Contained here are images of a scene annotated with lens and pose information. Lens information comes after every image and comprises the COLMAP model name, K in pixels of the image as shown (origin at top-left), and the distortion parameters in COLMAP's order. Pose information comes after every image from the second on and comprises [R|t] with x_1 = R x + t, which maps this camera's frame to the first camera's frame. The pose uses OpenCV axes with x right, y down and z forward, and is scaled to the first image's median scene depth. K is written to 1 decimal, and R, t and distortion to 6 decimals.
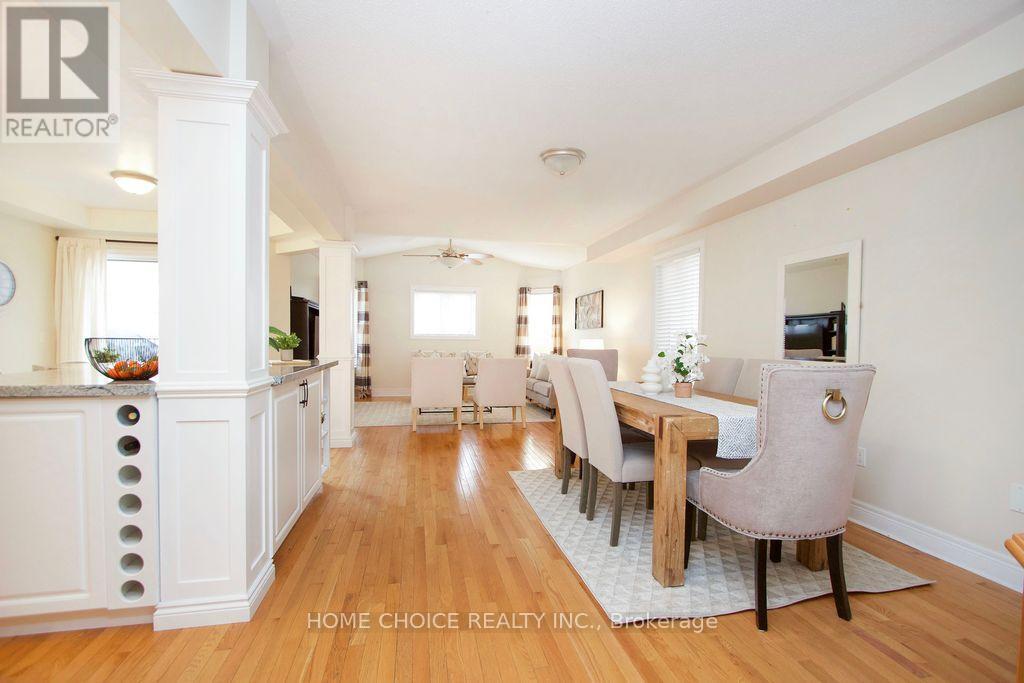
lens RADIAL K [[462.9, 0, 512.0], [0, 462.9, 341.5], [0, 0, 1]] dist [0.001893, -0.019604]
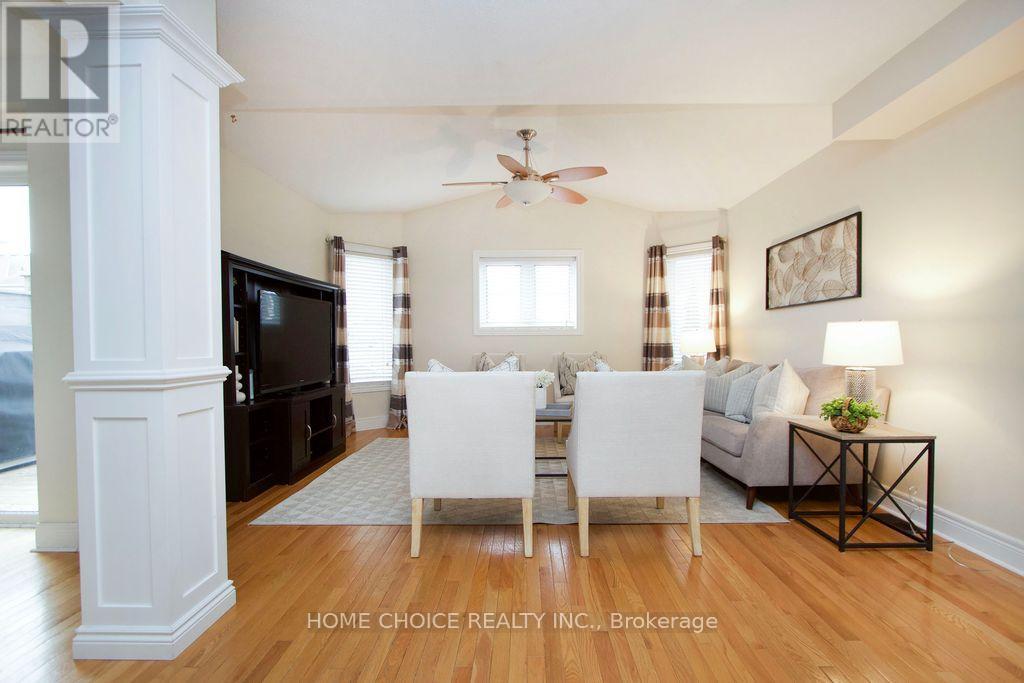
lens RADIAL K [[472.8, 0, 518.9], [0, 472.8, 350.3], [0, 0, 1]] dist [-0.013436, 0.001075]
pose [[0.978024, -0.012997, -0.208085, -0.024476], [0.015609, 0.999819, 0.010915, 0.009030], [0.207906, -0.013923, 0.978050, 0.381824]]
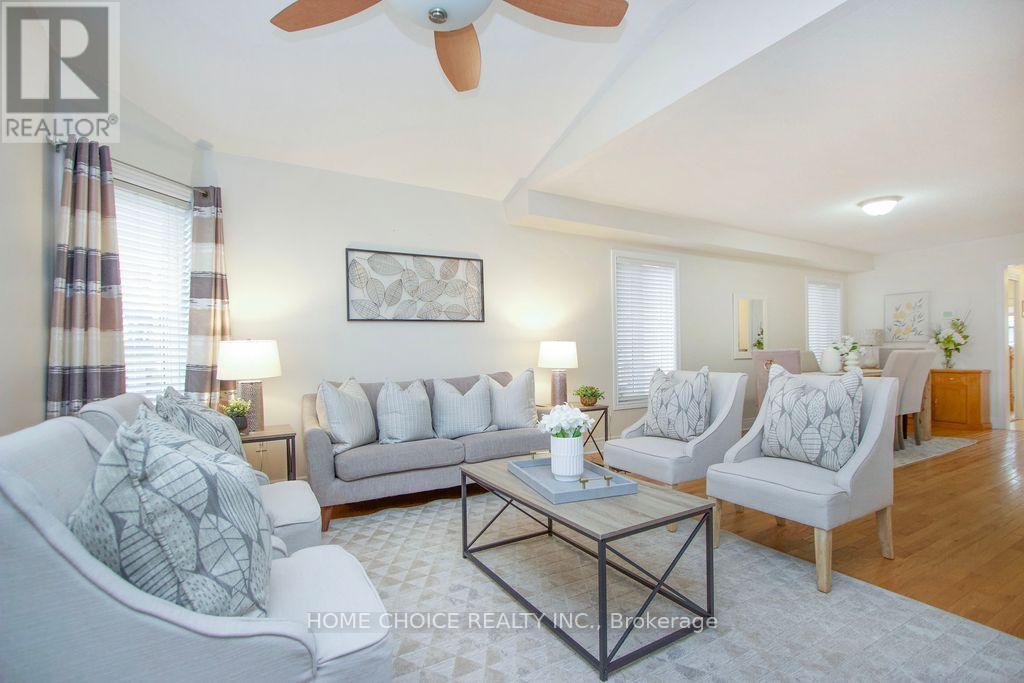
lens RADIAL K [[472.8, 0, 518.9], [0, 472.8, 350.3], [0, 0, 1]] dist [-0.013436, 0.001075]
pose [[-0.323189, -0.004856, 0.946322, -0.314134], [0.016285, 0.999810, 0.010692, 0.001351], [-0.946194, 0.018867, -0.323049, 0.896822]]
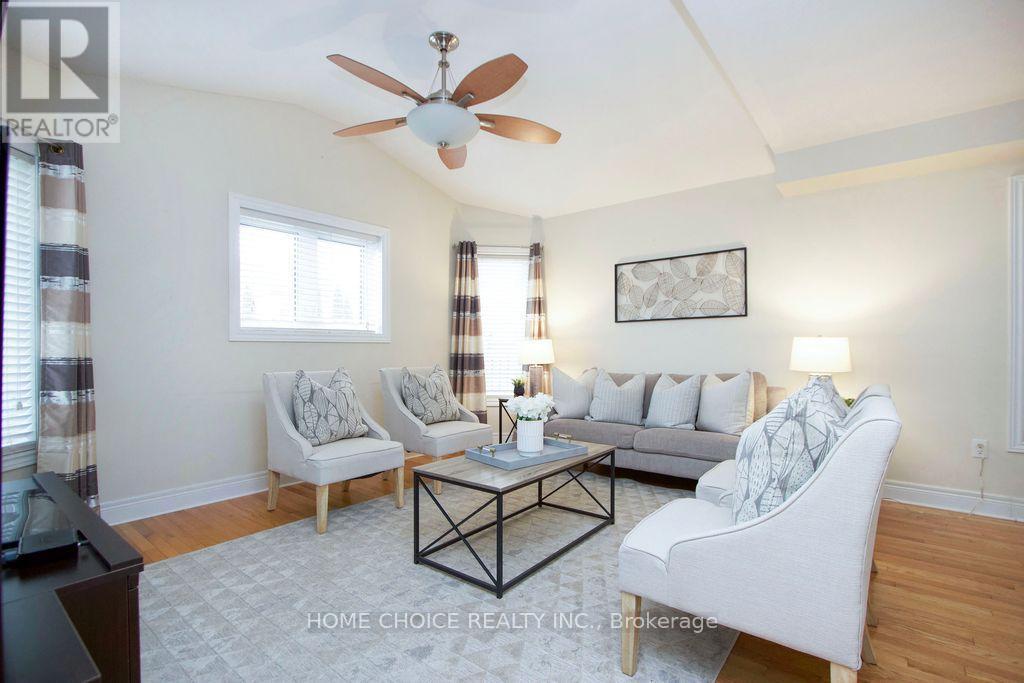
lens RADIAL K [[472.8, 0, 518.9], [0, 472.8, 350.3], [0, 0, 1]] dist [-0.013436, 0.001075]
pose [[0.760695, -0.015280, 0.648930, -0.290218], [0.014530, 0.999873, 0.006510, 0.002844], [-0.648947, 0.004477, 0.760821, 0.582319]]
